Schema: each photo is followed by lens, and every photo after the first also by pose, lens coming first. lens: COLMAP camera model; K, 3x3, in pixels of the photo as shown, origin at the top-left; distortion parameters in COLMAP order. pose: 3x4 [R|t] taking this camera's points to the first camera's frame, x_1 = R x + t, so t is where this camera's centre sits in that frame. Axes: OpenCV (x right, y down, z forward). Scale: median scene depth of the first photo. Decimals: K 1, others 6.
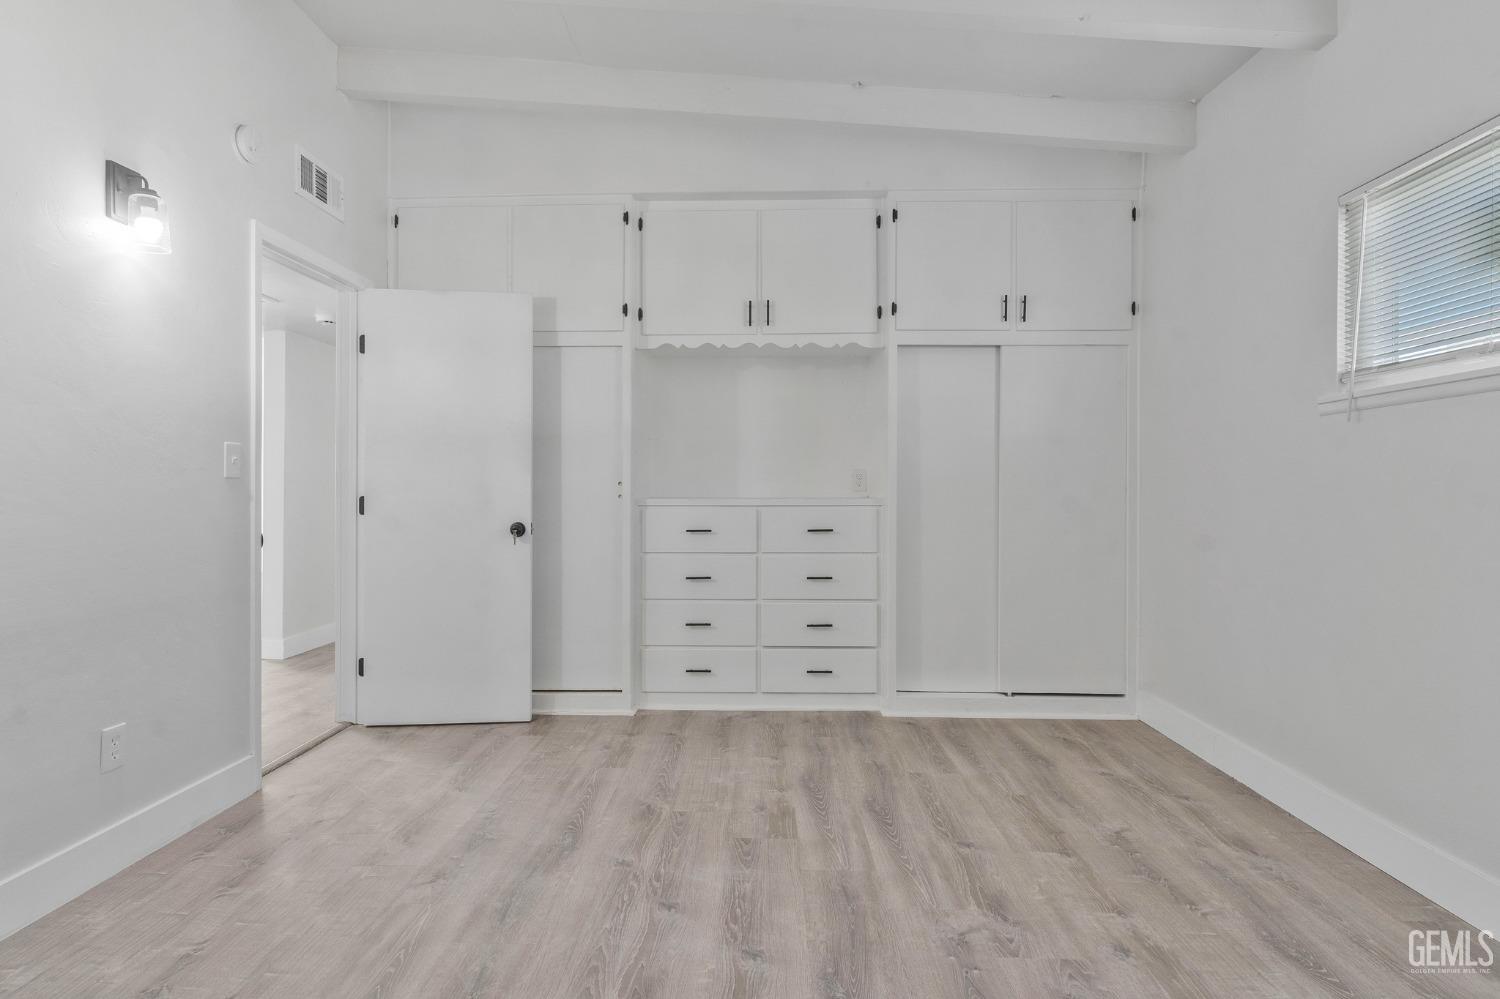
lens RADIAL K [[781.8, 0, 744.0], [0, 781.8, 497.0], [0, 0, 1]] dist [-0.013958, 0.001026]
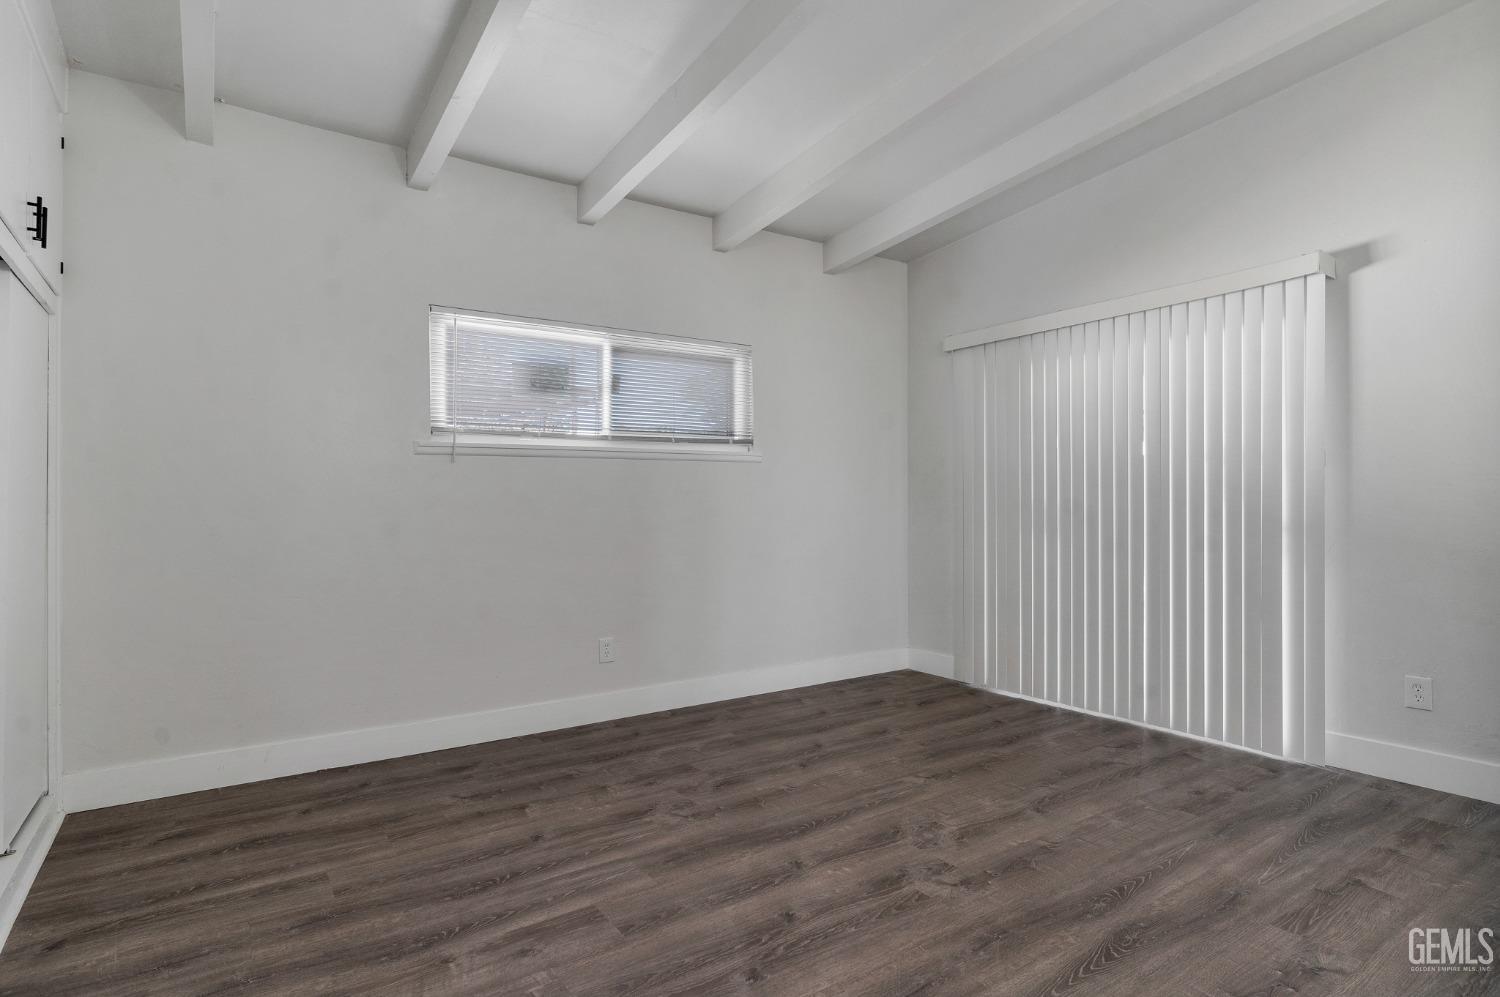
lens RADIAL K [[781.8, 0, 740.7], [0, 781.8, 499.3], [0, 0, 1]] dist [-0.013958, 0.001026]
pose [[-0.583729, 0.006055, 0.811926, -0.779546], [0.016083, 0.999862, 0.004106, -0.021660], [-0.811789, 0.015455, -0.583746, 1.434753]]
